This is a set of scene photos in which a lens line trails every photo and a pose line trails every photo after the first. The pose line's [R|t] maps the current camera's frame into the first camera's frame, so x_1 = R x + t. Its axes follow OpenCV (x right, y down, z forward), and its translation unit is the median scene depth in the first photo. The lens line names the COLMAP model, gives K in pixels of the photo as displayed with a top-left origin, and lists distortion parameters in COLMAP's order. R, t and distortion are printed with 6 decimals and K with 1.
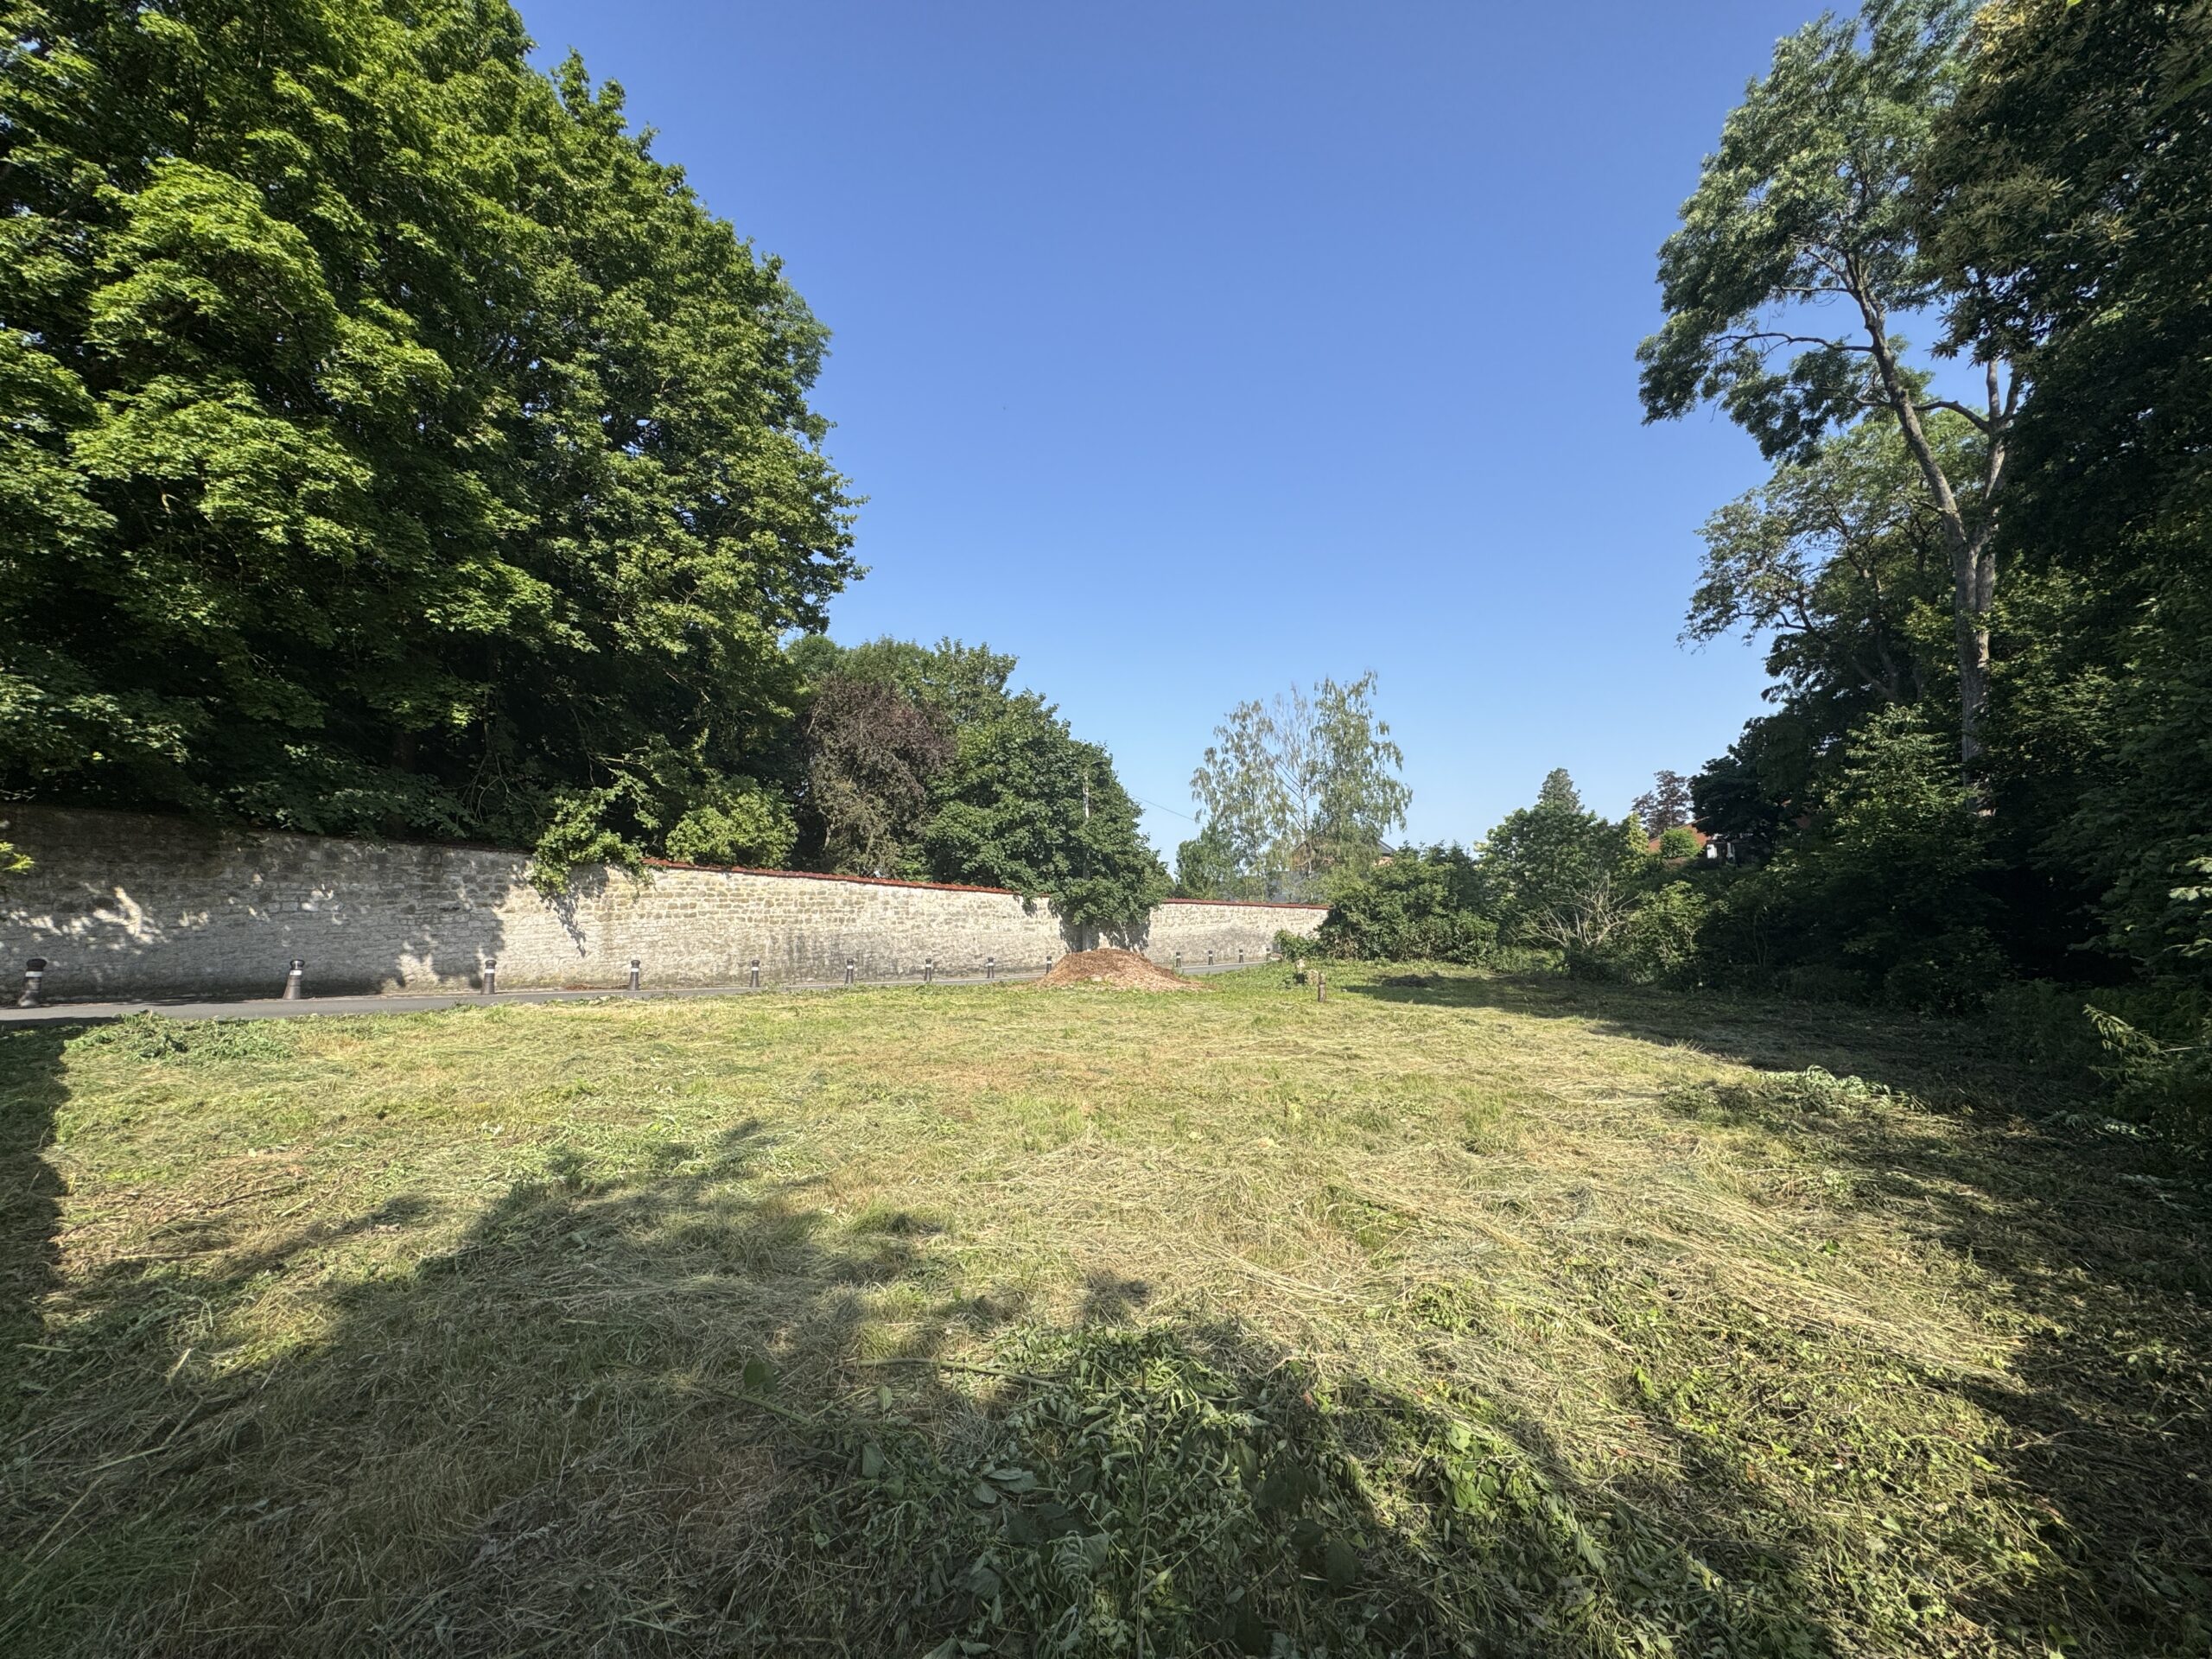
lens RADIAL K [[875.2, 0, 1108.9], [0, 875.2, 830.0], [0, 0, 1]] dist [0.002299, 0.000026]
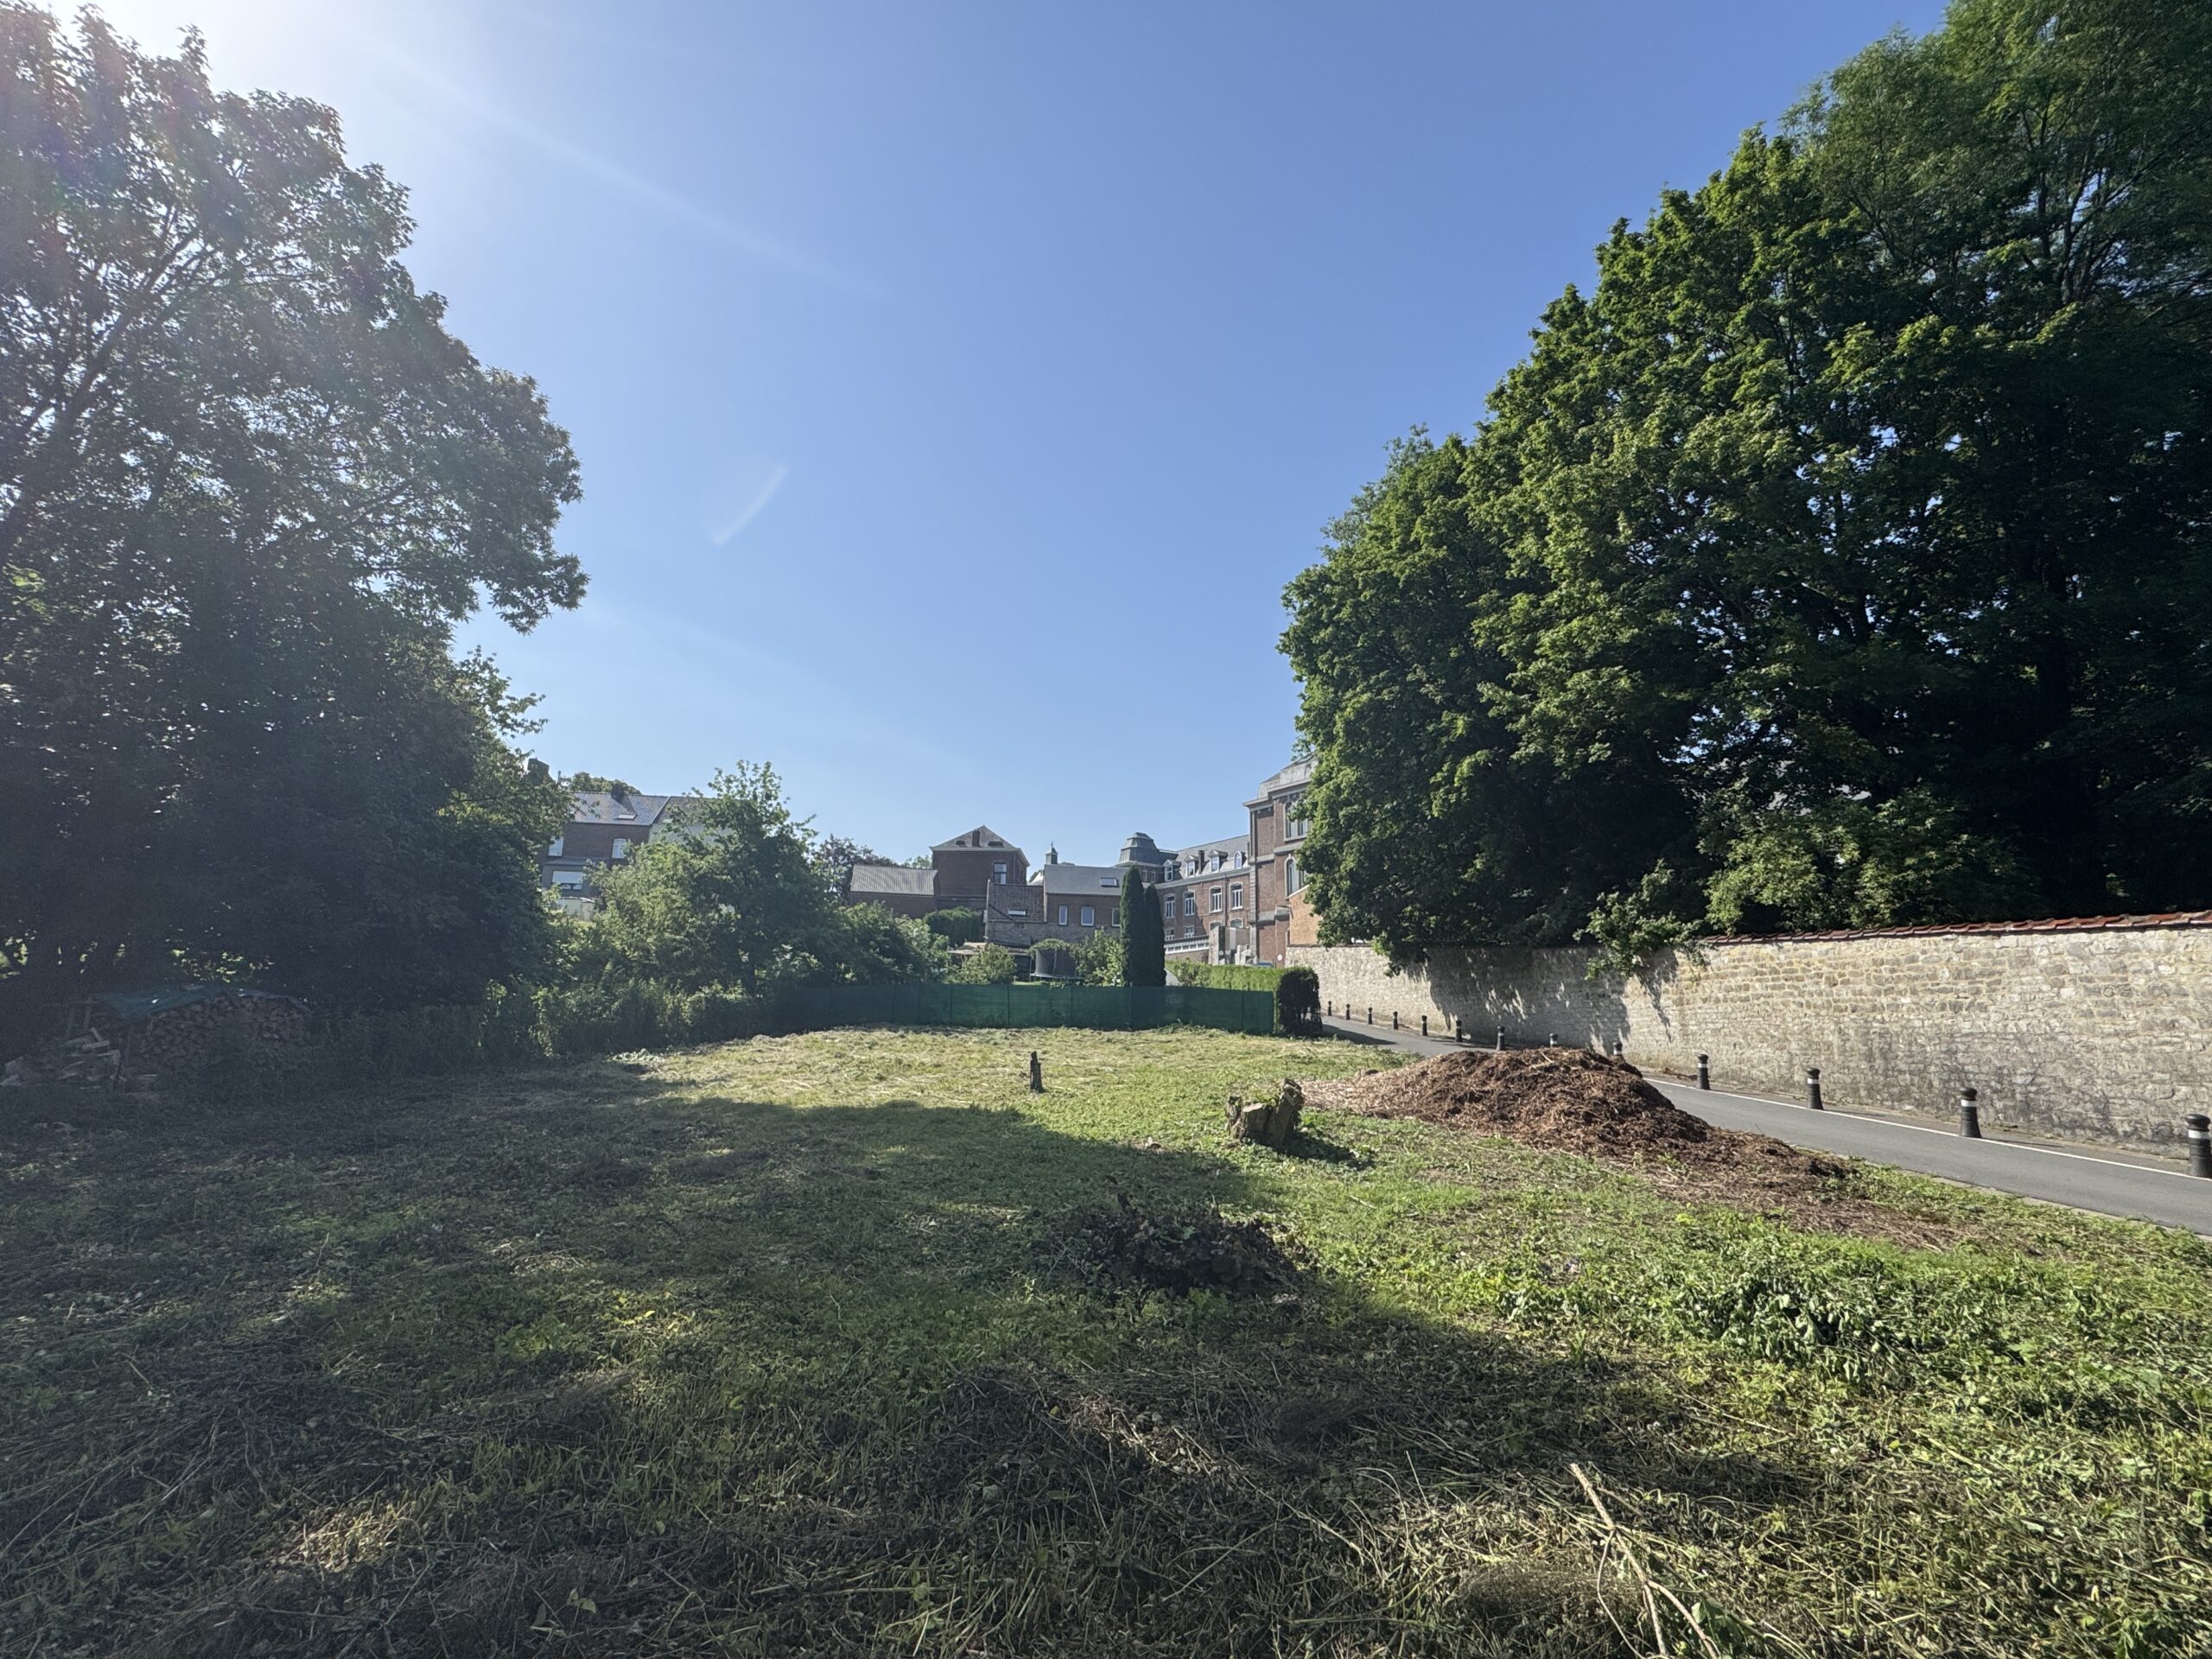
lens RADIAL K [[974.3, 0, 1104.2], [0, 974.3, 816.4], [0, 0, 1]] dist [-0.005228, 0.000049]
pose [[-0.739421, -0.170745, -0.651232, 0.584243], [0.010292, 0.964325, -0.264520, 0.166809], [0.673165, -0.202295, -0.711285, 1.280735]]
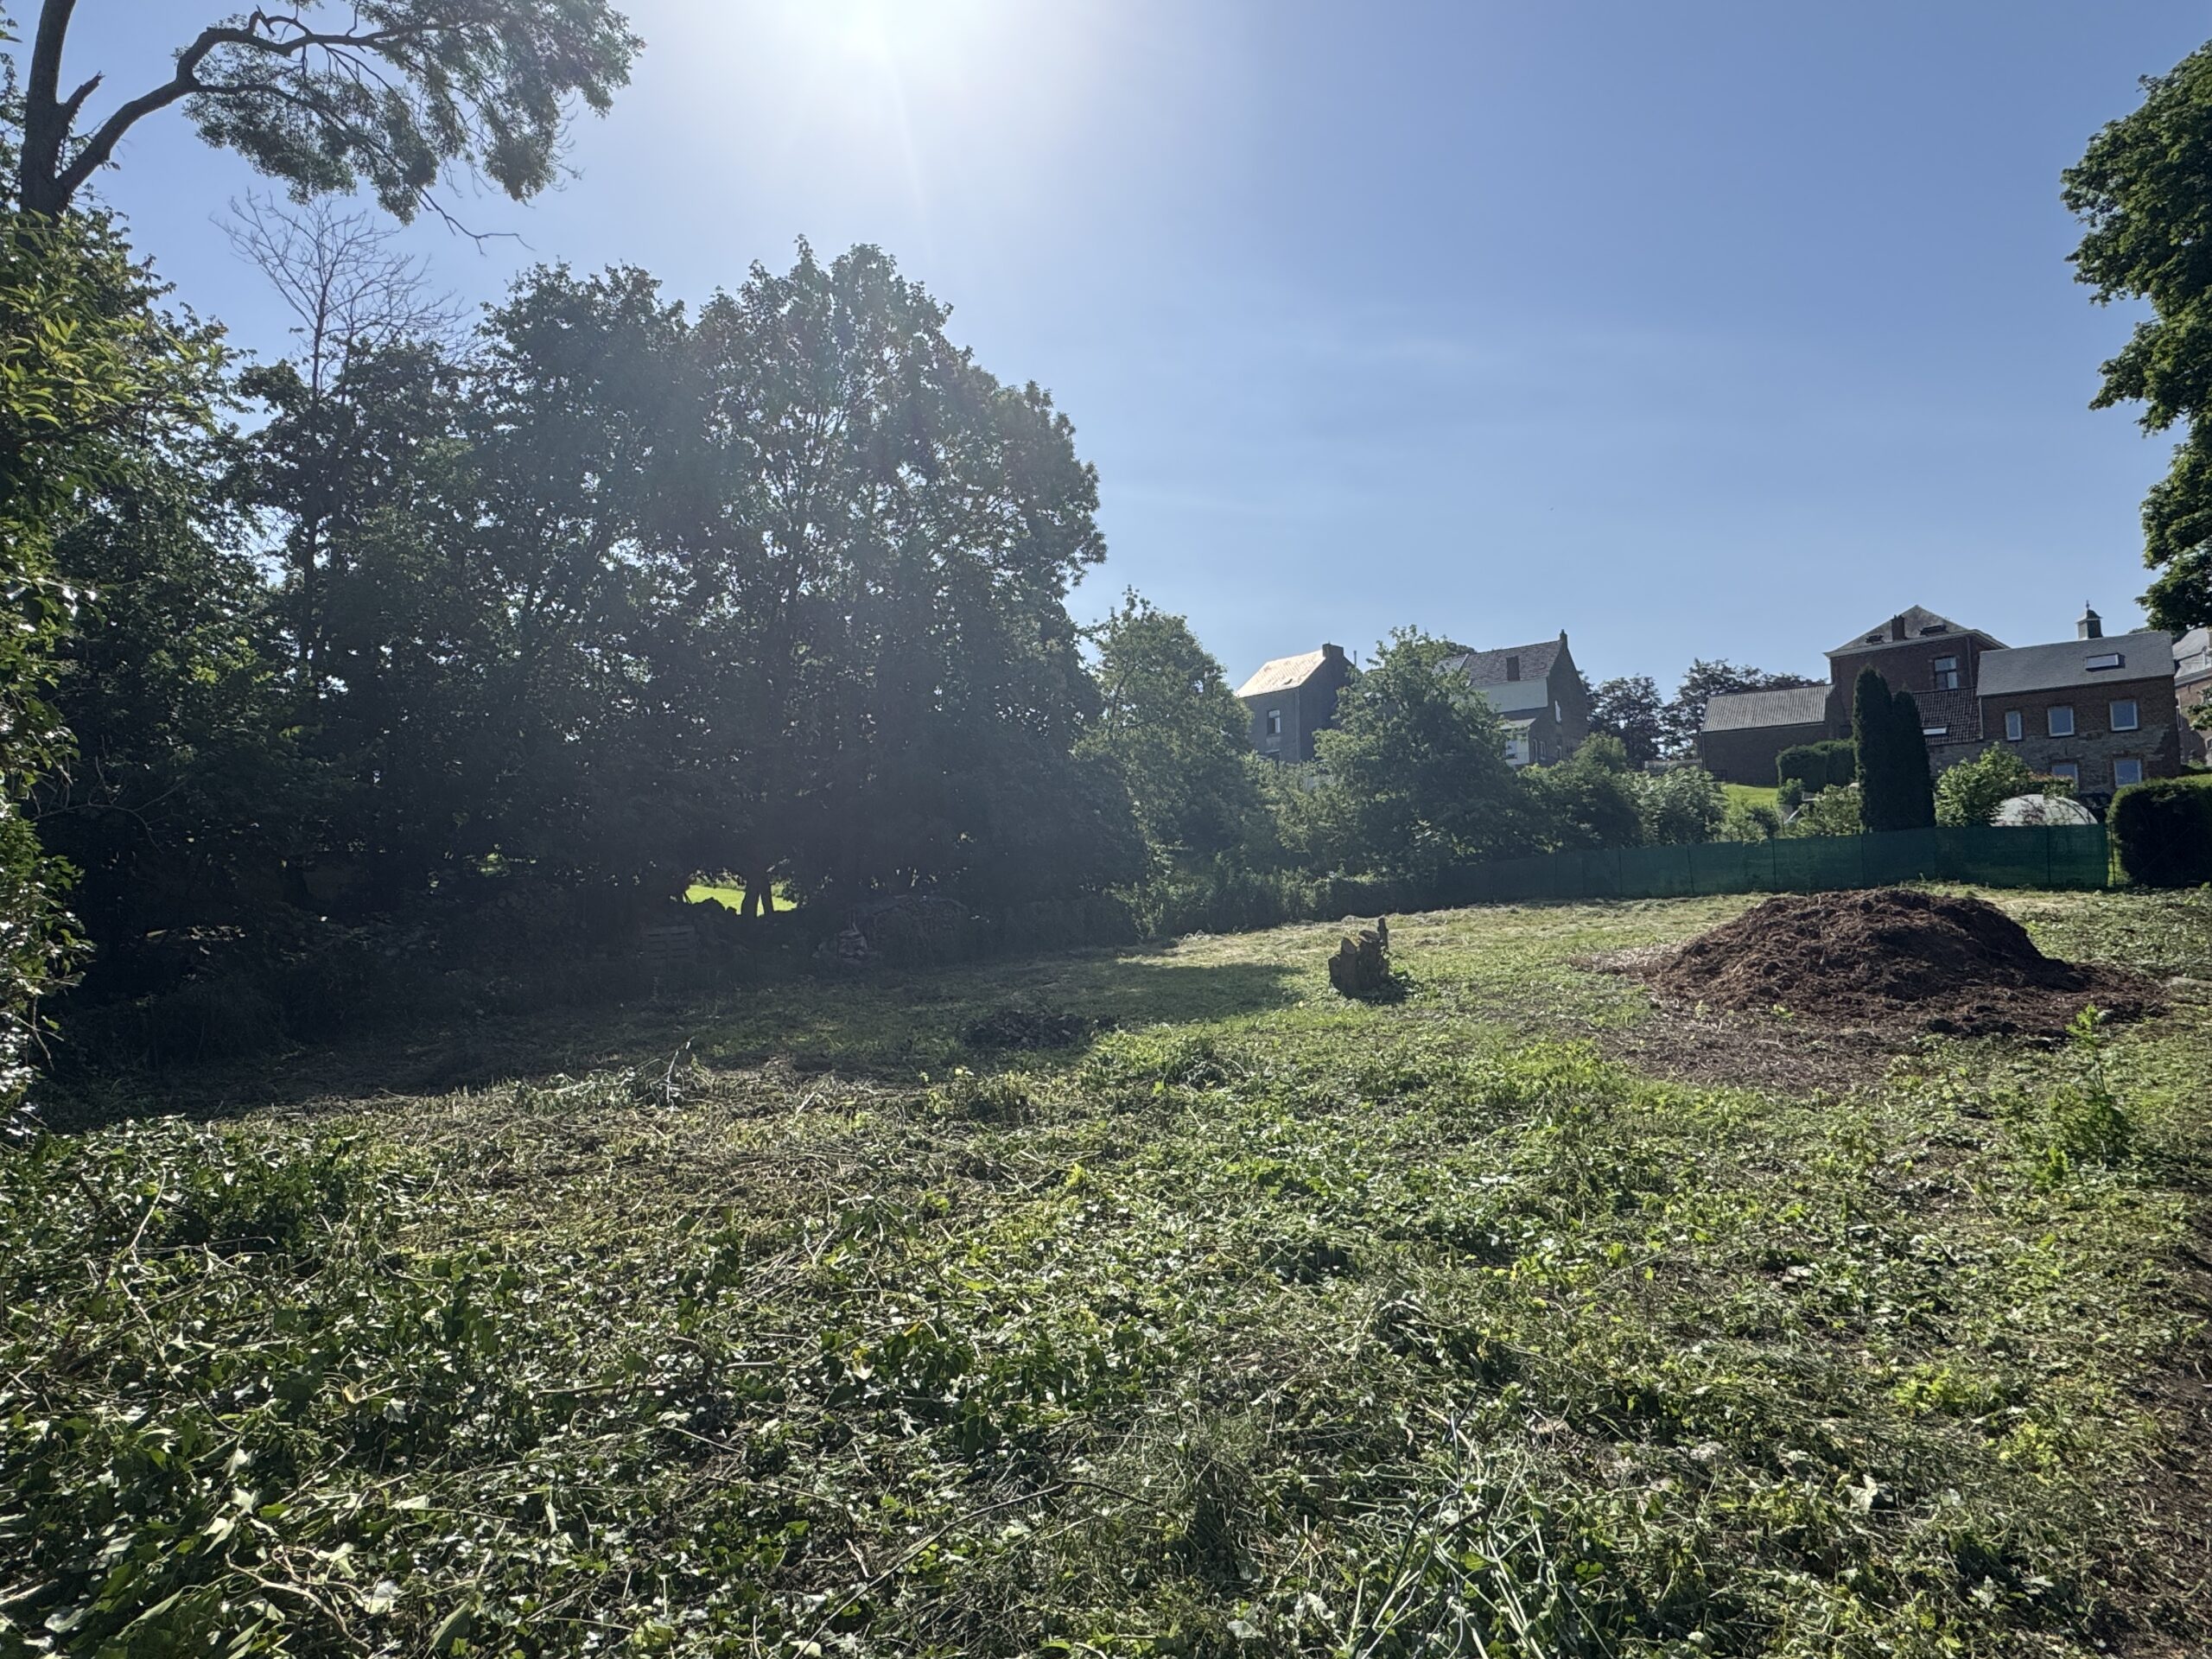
lens RADIAL K [[1228.6, 0, 1094.9], [0, 1228.6, 824.1], [0, 0, 1]] dist [-0.005483, 0.001472]
pose [[-0.996673, 0.013657, 0.080351, 0.303239], [0.002756, 0.990945, -0.134243, 0.195009], [-0.081457, -0.133575, -0.987685, 1.613130]]
